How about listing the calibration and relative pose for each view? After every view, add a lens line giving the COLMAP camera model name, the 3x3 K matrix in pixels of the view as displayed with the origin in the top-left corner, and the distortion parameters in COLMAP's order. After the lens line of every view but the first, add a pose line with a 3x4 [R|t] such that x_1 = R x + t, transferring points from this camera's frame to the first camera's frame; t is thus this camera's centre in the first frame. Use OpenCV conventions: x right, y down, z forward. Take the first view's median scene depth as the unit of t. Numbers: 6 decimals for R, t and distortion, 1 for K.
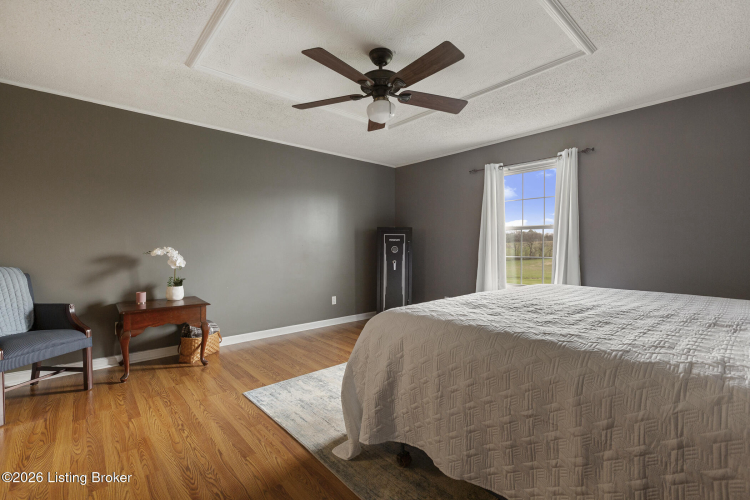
lens RADIAL K [[333.9, 0, 390.0], [0, 333.9, 245.2], [0, 0, 1]] dist [0.000154, 0.000472]
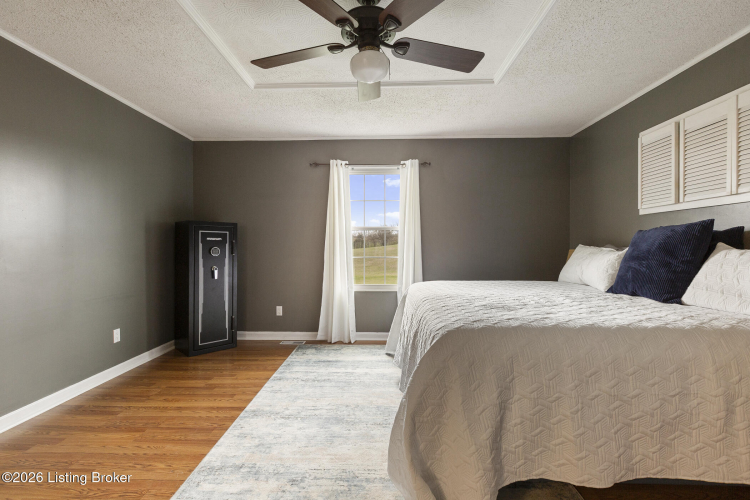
lens RADIAL K [[333.9, 0, 372.8], [0, 333.9, 248.9], [0, 0, 1]] dist [0.000154, 0.000472]
pose [[0.699319, -0.009278, 0.714750, -0.312151], [0.002767, 0.999943, 0.010273, 0.000333], [-0.714805, -0.005207, 0.699305, 0.263965]]
